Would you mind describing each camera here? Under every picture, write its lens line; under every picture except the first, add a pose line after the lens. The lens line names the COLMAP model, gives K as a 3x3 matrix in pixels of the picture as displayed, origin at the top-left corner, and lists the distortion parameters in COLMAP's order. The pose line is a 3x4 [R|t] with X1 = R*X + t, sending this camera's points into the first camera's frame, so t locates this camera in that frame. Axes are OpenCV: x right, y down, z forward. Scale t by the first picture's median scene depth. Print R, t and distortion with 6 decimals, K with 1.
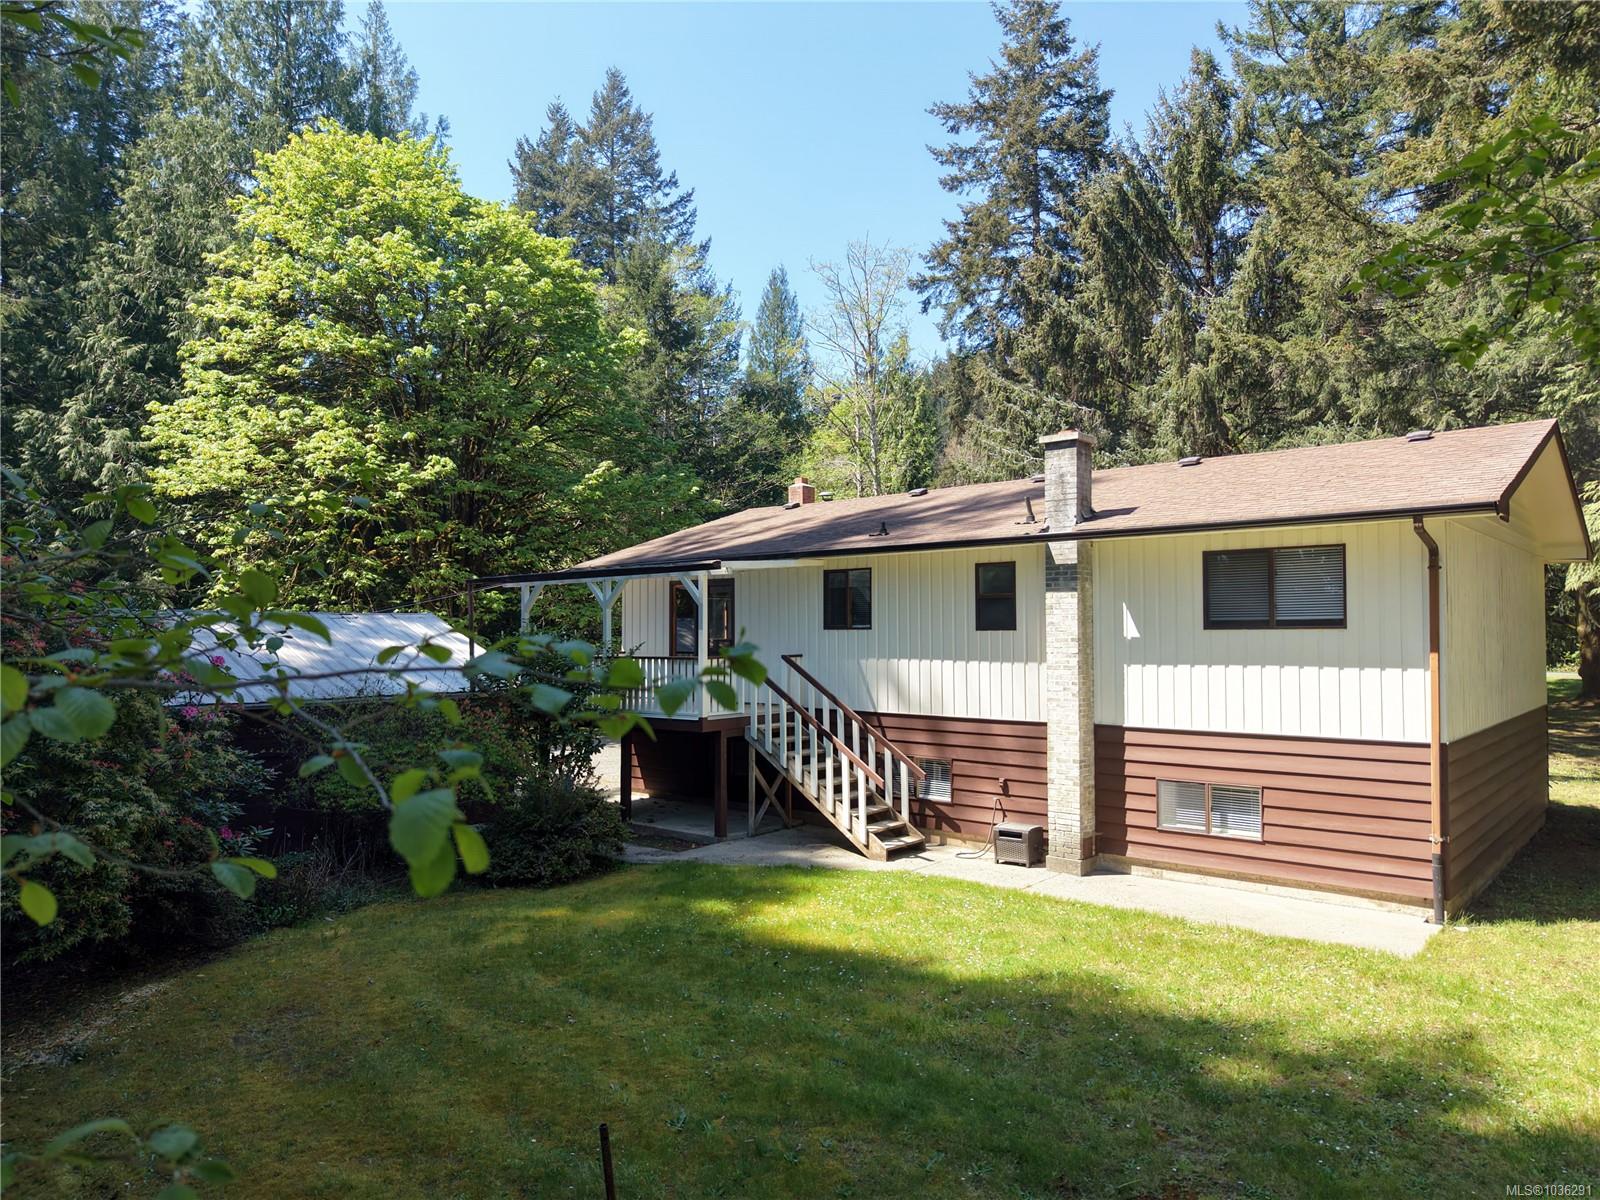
lens RADIAL K [[1094.7, 0, 800.0], [0, 1094.7, 600.0], [0, 0, 1]] dist [0.000314, 0.000478]
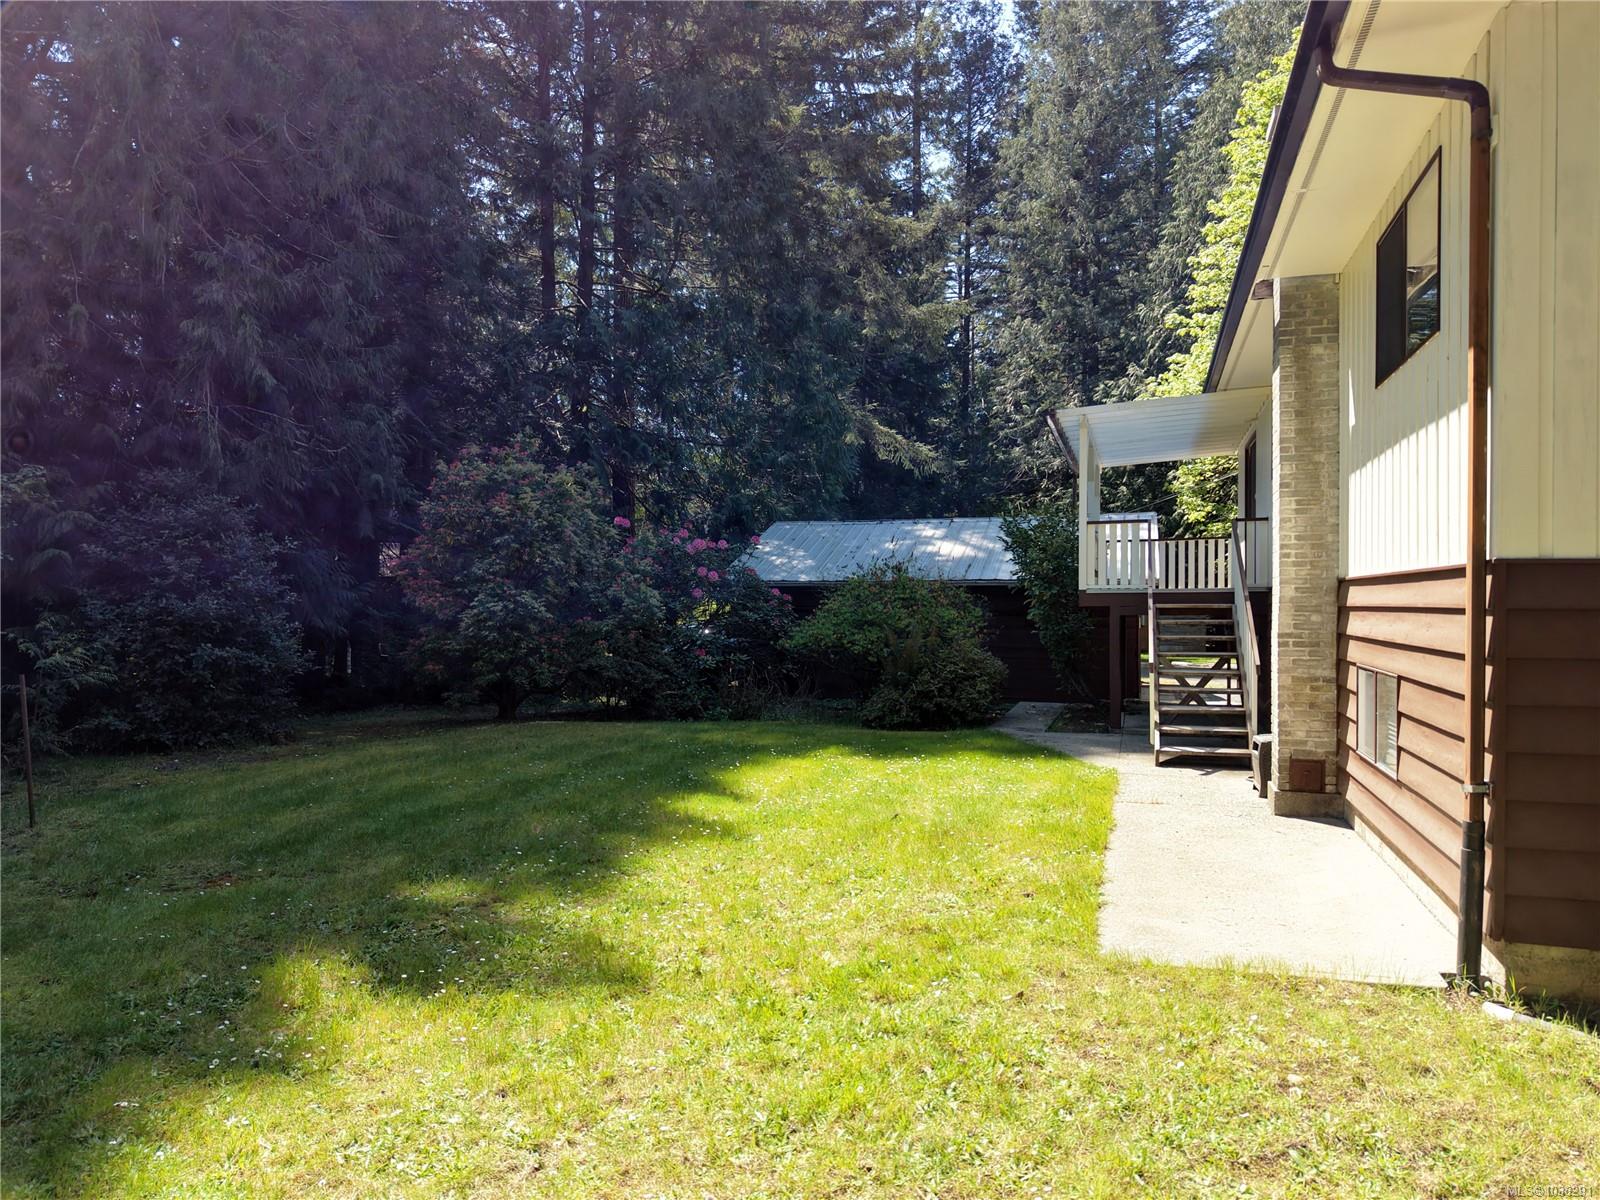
lens RADIAL K [[1094.7, 0, 800.0], [0, 1094.7, 600.0], [0, 0, 1]] dist [0.000314, 0.000478]
pose [[0.381807, -0.003198, -0.924237, 0.685509], [0.041771, 0.999032, 0.013799, 0.101563], [0.923298, -0.043875, 0.381571, 0.483046]]
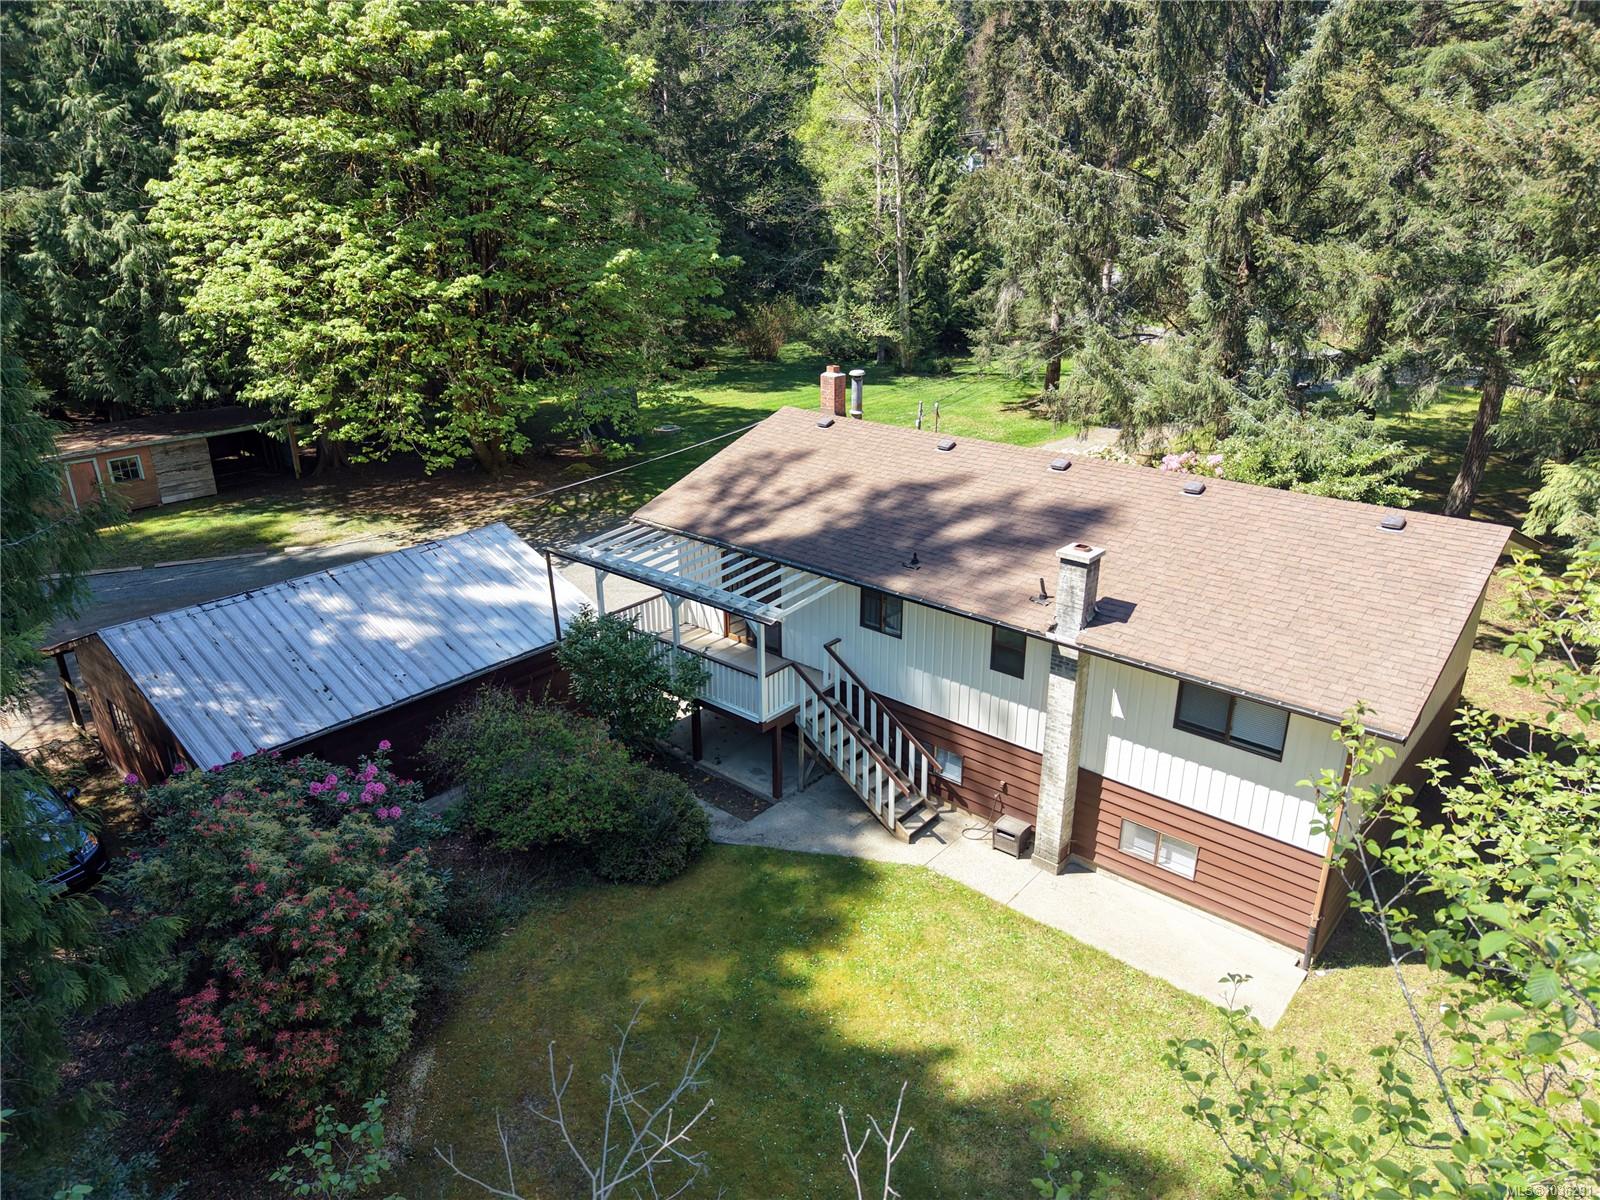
lens RADIAL K [[1110.3, 0, 800.0], [0, 1110.3, 600.0], [0, 0, 1]] dist [-0.033169, 0.049058]
pose [[0.999997, 0.000340, -0.002575, -0.046123], [0.000720, 0.916224, 0.400666, -0.552333], [0.002495, -0.400667, 0.916221, -0.083252]]
